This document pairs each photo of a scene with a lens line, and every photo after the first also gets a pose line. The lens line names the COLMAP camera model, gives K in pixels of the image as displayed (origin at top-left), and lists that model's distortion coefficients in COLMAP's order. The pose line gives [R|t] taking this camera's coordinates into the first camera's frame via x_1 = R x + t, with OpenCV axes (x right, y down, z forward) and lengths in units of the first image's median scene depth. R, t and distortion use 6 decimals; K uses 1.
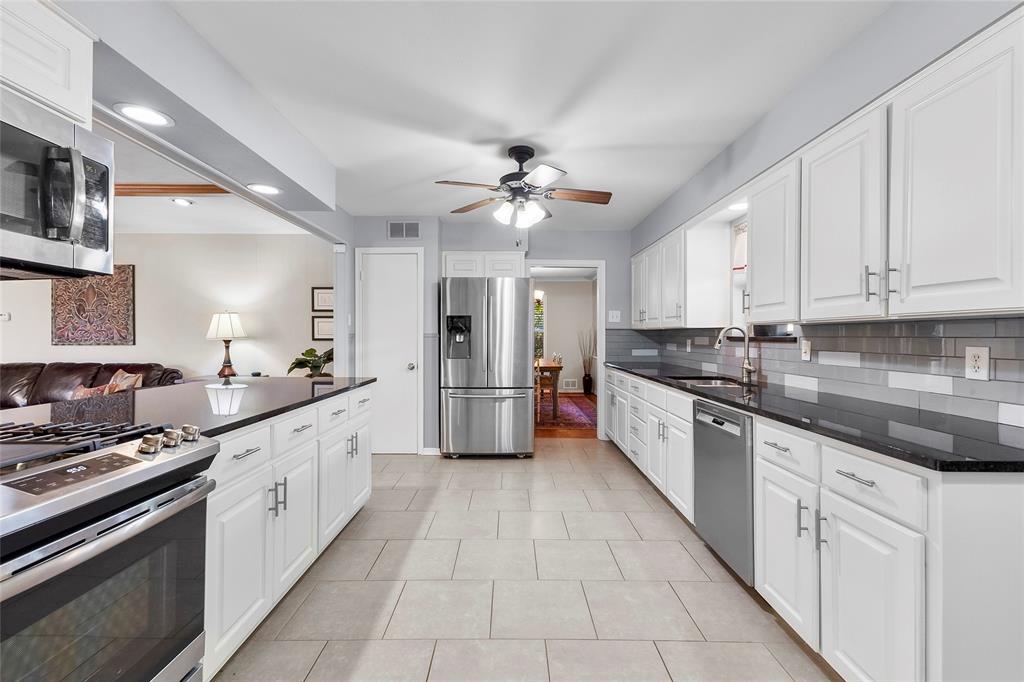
lens RADIAL K [[449.7, 0, 509.9], [0, 449.7, 339.2], [0, 0, 1]] dist [0.007823, -0.001447]
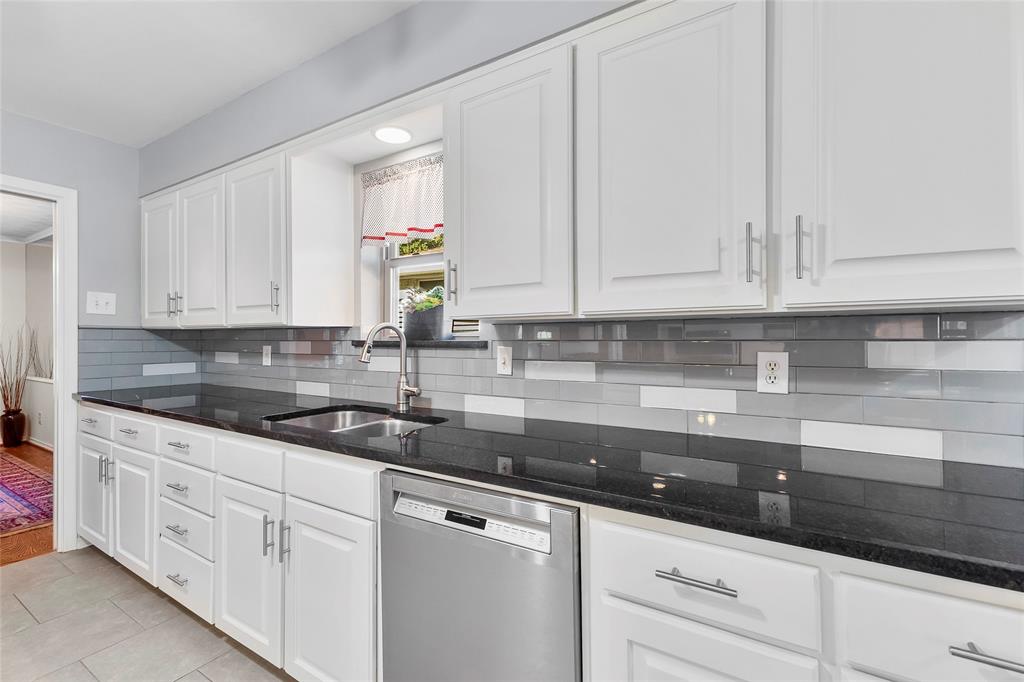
lens RADIAL K [[449.7, 0, 515.2], [0, 449.7, 336.4], [0, 0, 1]] dist [0.007823, -0.001447]
pose [[0.523212, 0.003372, 0.852196, 0.066671], [0.009407, 0.999908, -0.009732, -0.004344], [-0.852150, 0.013108, 0.523133, 0.569452]]
